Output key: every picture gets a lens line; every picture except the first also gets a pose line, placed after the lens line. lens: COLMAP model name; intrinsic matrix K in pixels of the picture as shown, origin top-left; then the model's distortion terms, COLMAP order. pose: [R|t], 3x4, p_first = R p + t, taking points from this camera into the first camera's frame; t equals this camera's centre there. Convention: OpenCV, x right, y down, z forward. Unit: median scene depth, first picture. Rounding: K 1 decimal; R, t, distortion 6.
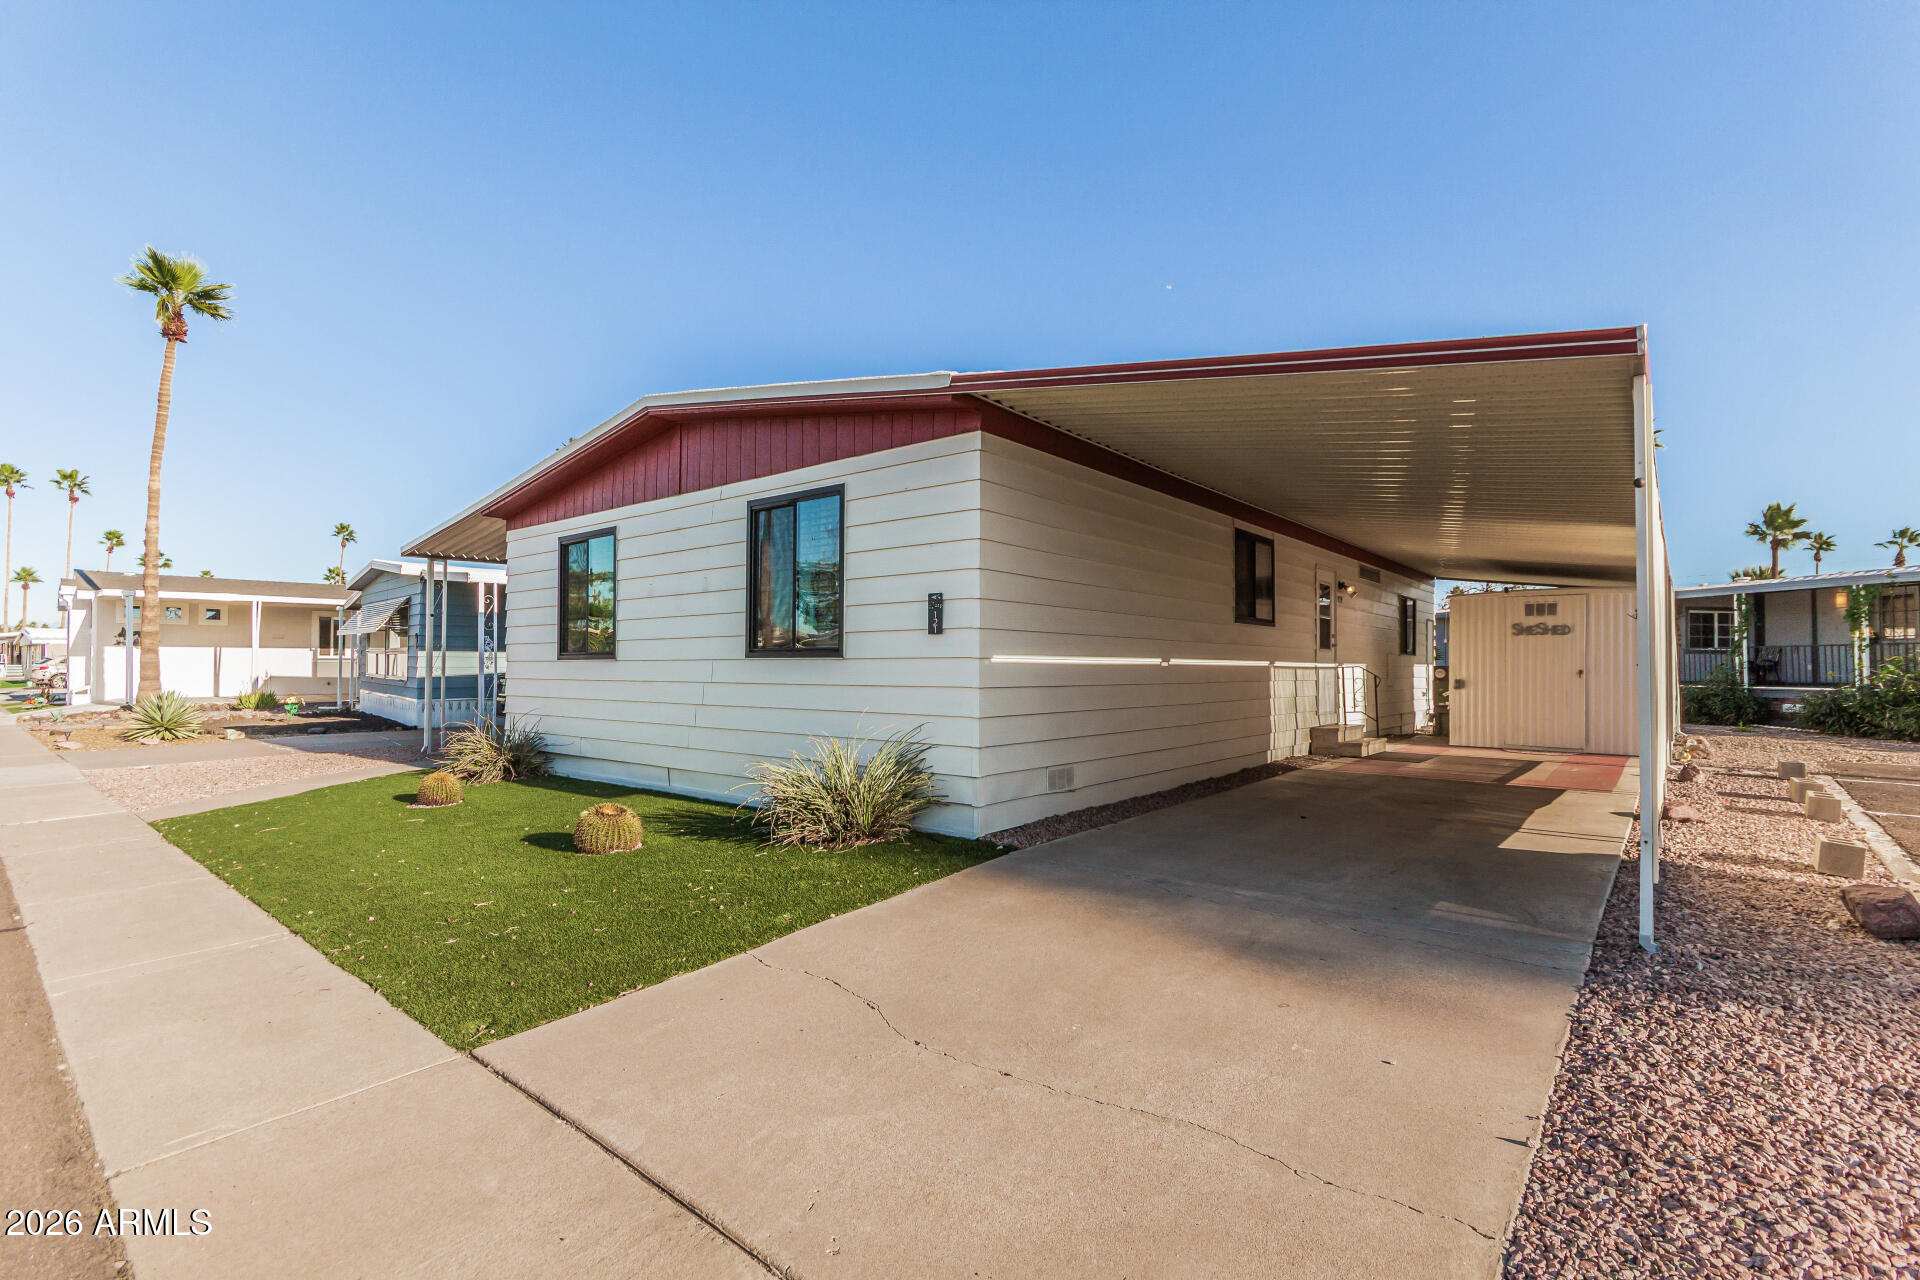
lens RADIAL K [[906.4, 0, 960.0], [0, 906.4, 640.0], [0, 0, 1]] dist [-0.025059, 0.000108]
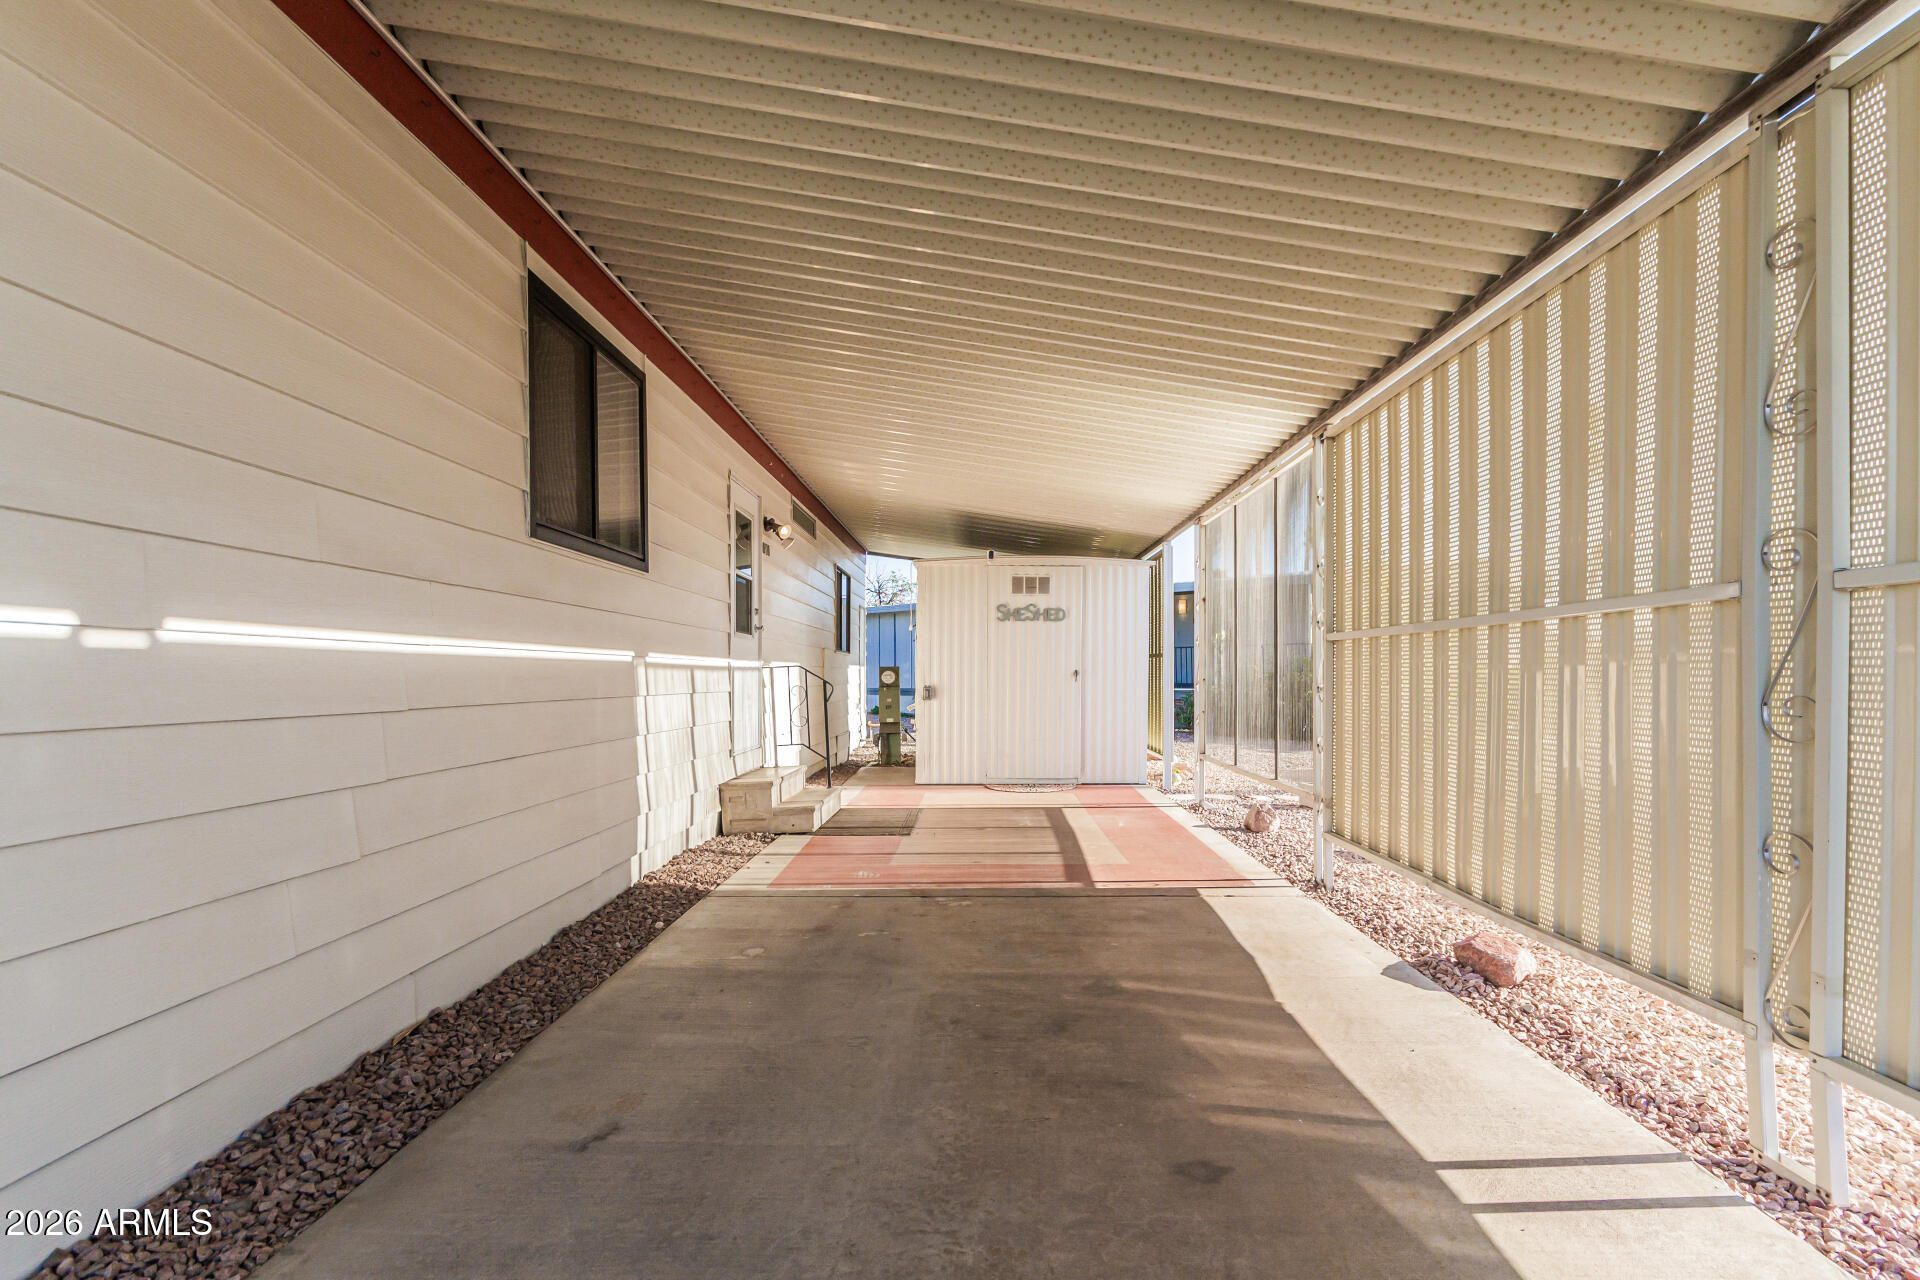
lens RADIAL K [[901.2, 0, 958.0], [0, 901.2, 669.4], [0, 0, 1]] dist [0.002895, 0.000577]
pose [[0.794597, -0.006235, 0.607105, 0.176667], [-0.007938, 0.999755, 0.020656, 0.019142], [-0.607085, -0.021233, 0.794353, 0.489616]]
